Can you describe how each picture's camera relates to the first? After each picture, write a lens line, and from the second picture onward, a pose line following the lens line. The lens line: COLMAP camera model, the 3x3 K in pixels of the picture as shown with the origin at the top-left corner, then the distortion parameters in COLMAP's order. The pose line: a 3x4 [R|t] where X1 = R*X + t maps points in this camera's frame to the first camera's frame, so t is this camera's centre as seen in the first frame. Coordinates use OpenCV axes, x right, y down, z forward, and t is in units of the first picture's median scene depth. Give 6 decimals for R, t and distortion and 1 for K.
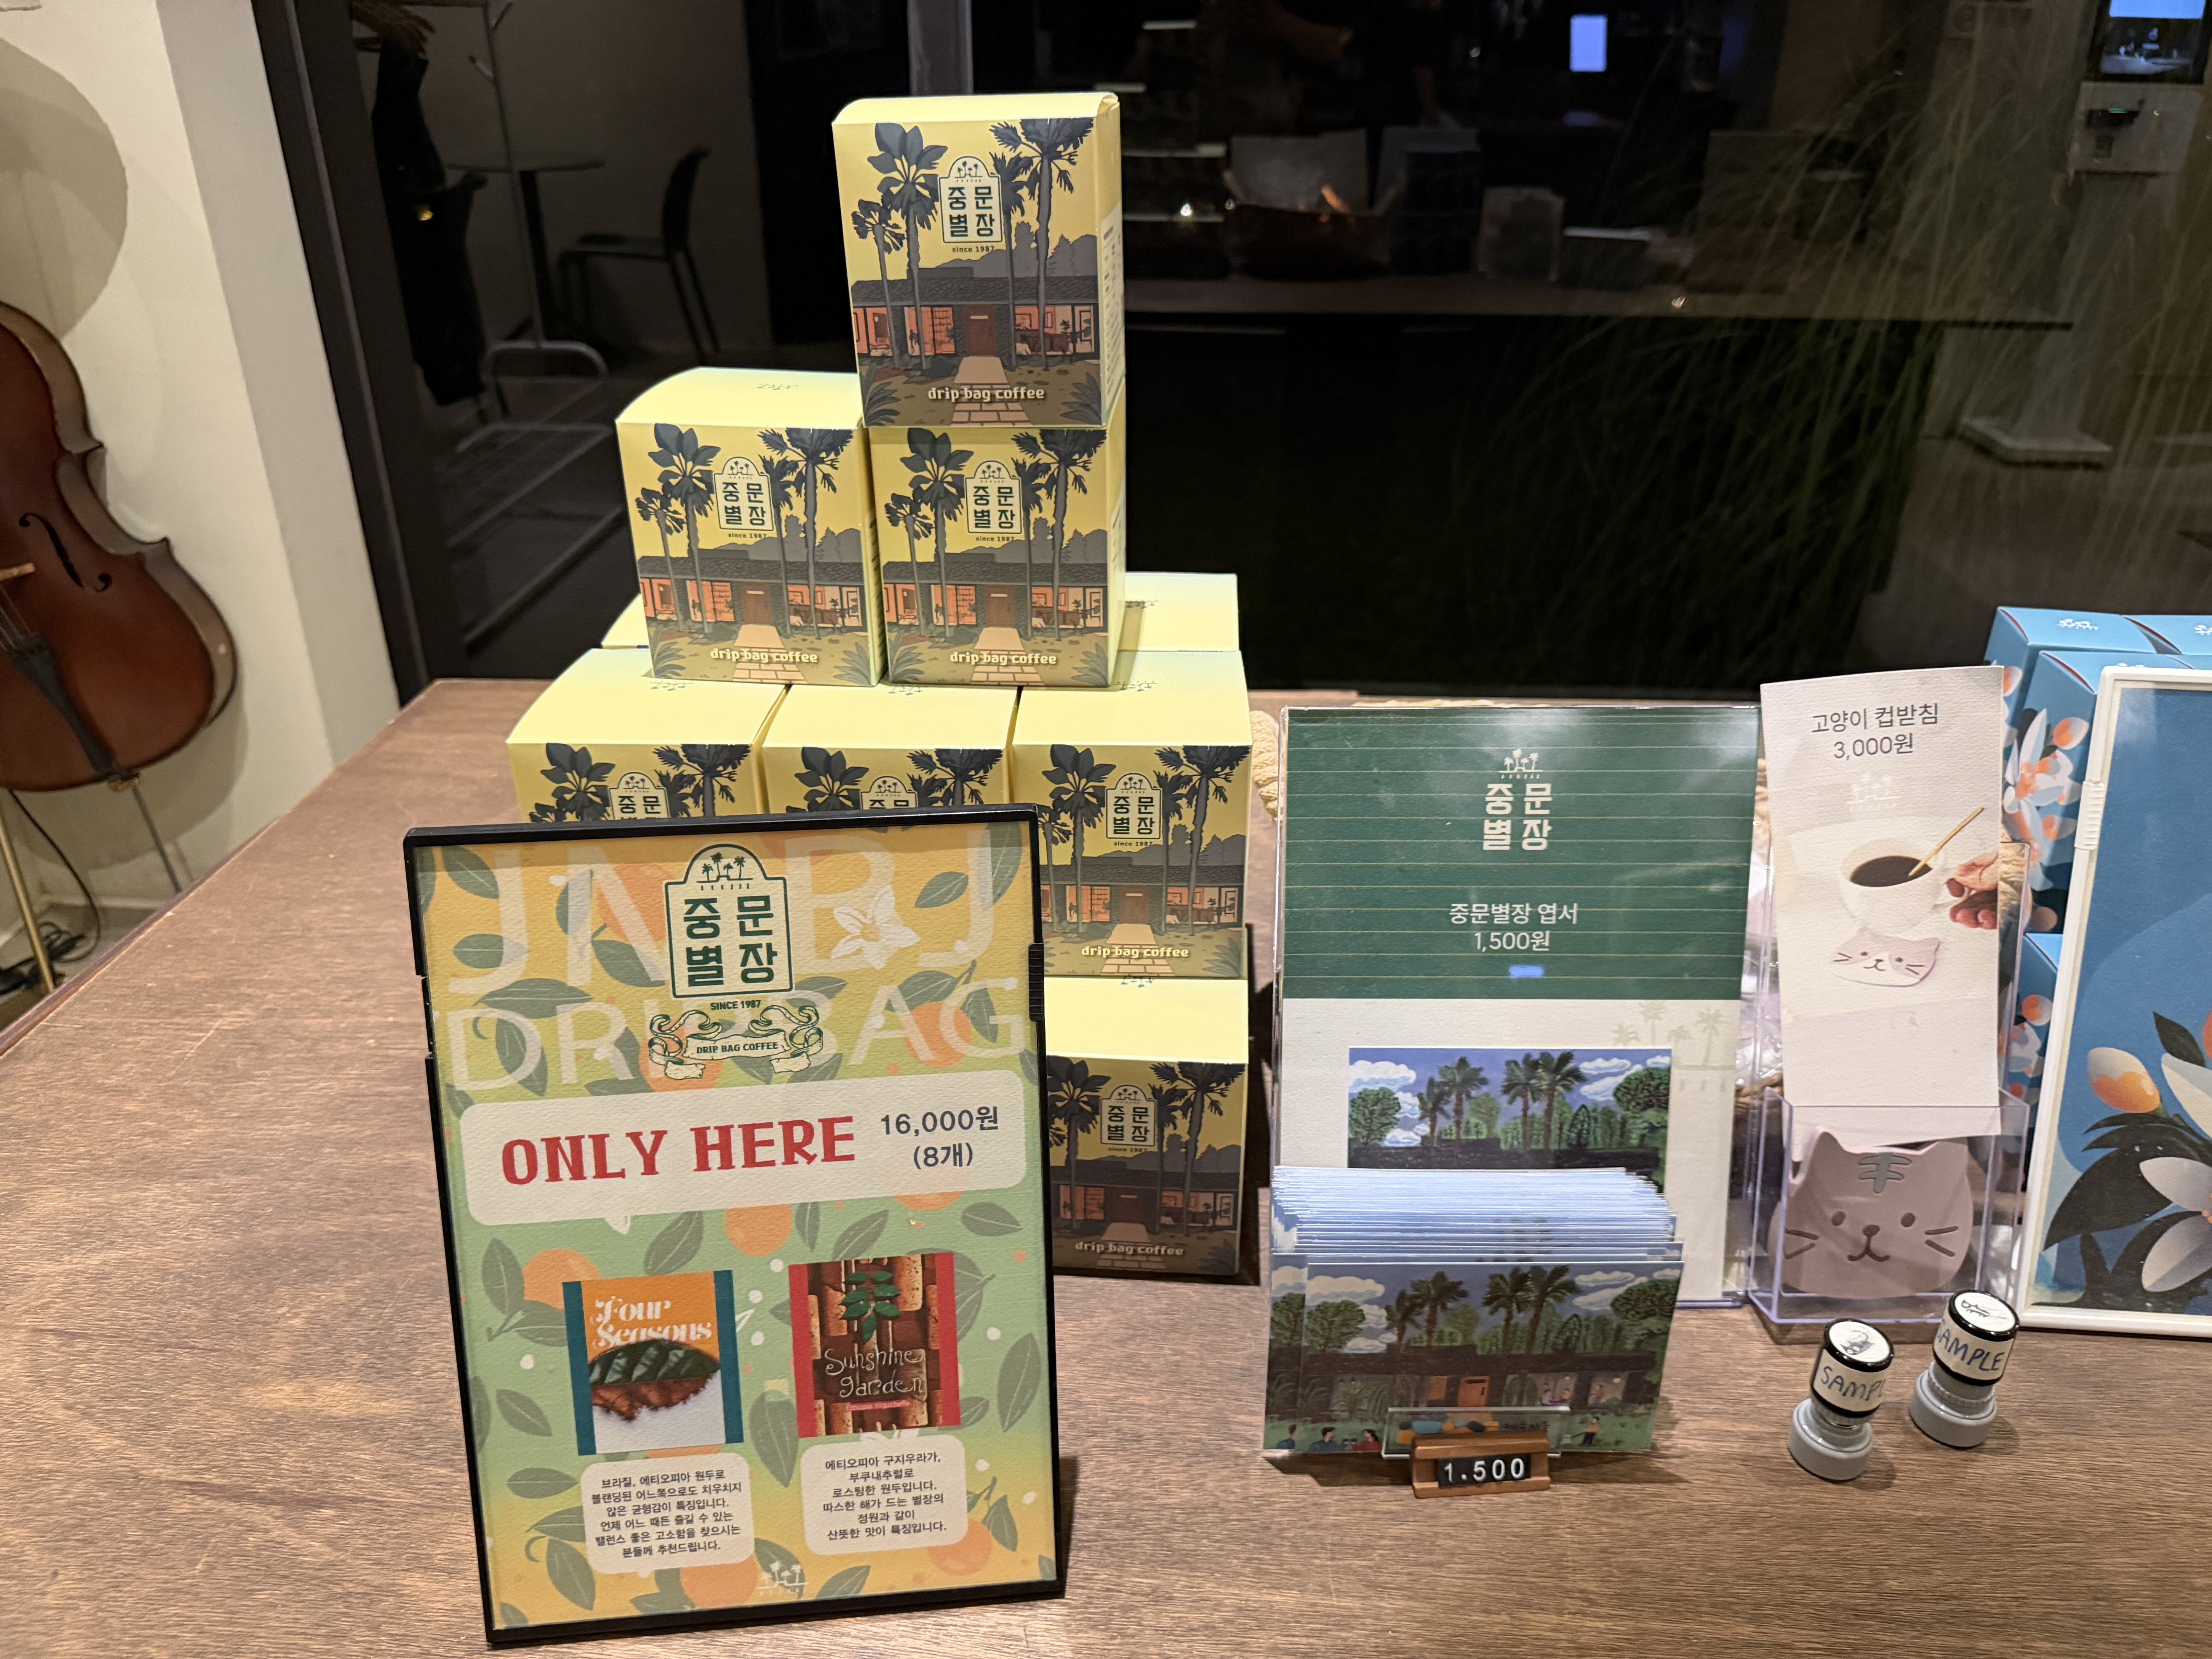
lens RADIAL K [[1541.8, 0, 1093.9], [0, 1541.8, 845.7], [0, 0, 1]] dist [0.052767, -0.072486]
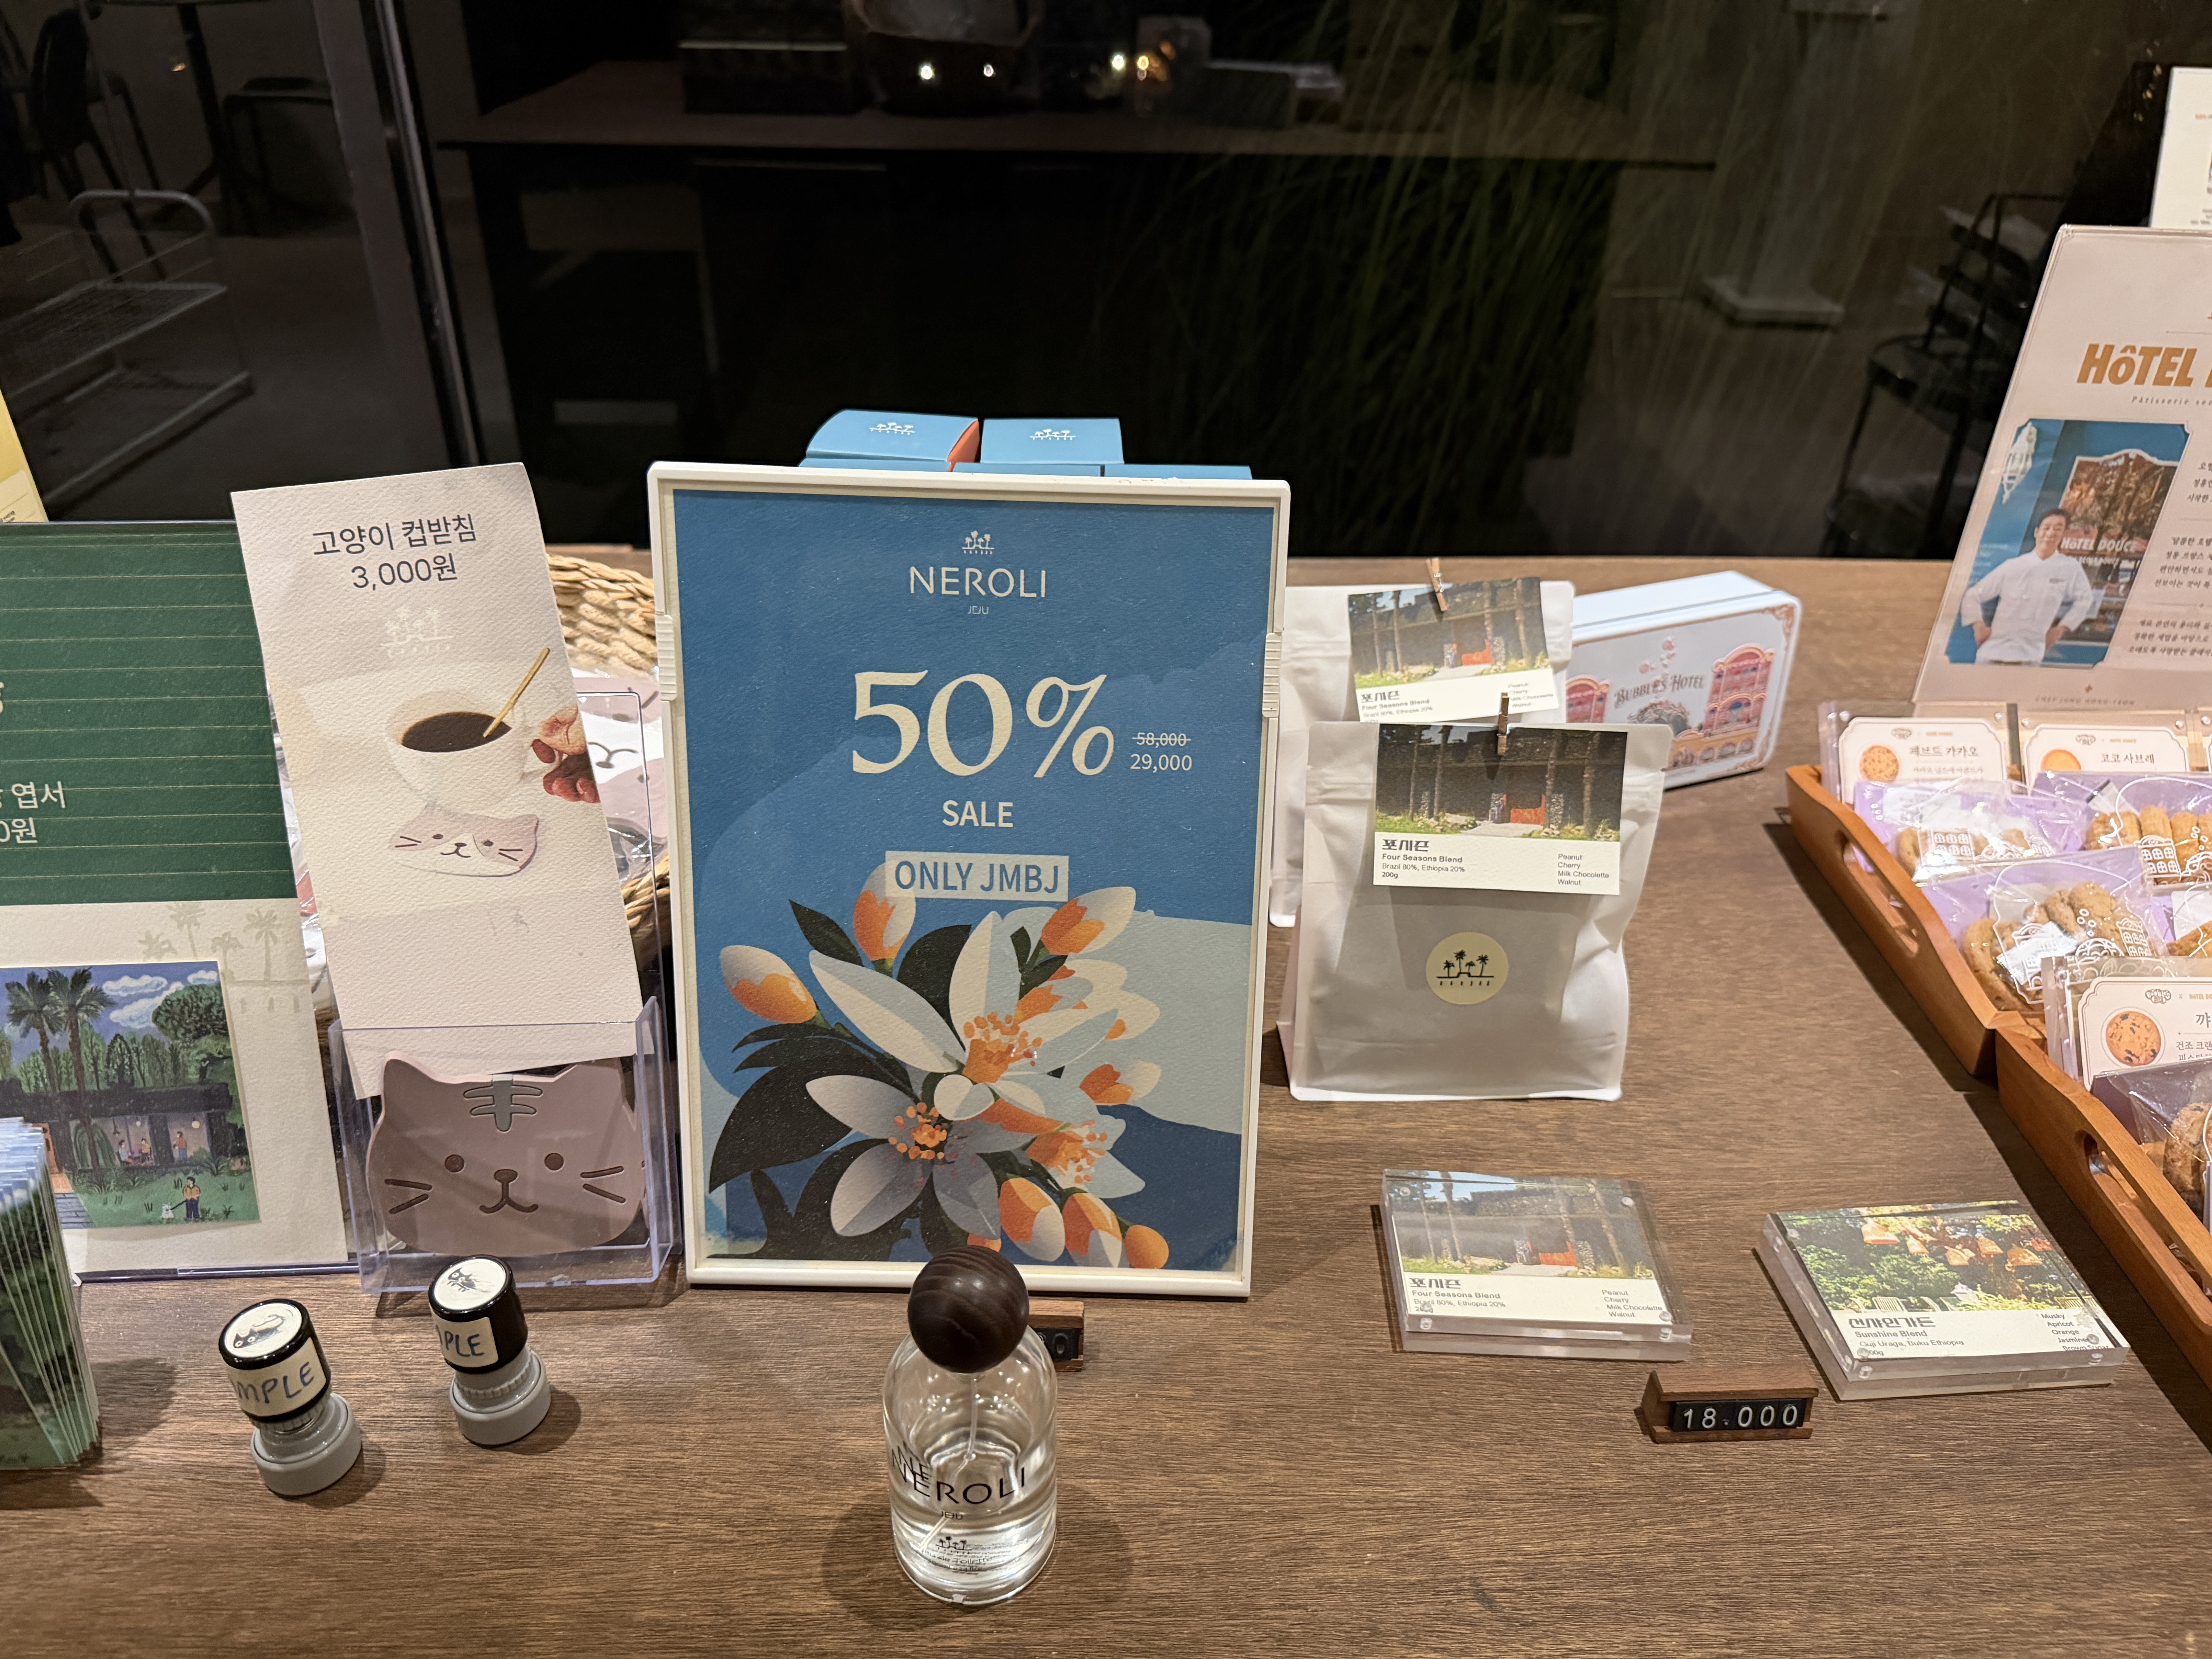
lens RADIAL K [[1541.8, 0, 1128.7], [0, 1541.8, 842.0], [0, 0, 1]] dist [0.052767, -0.072486]
pose [[0.997966, -0.021988, 0.059835, 0.789672], [0.017896, 0.997519, 0.068088, 0.024225], [-0.061183, -0.066879, 0.995883, 0.184251]]
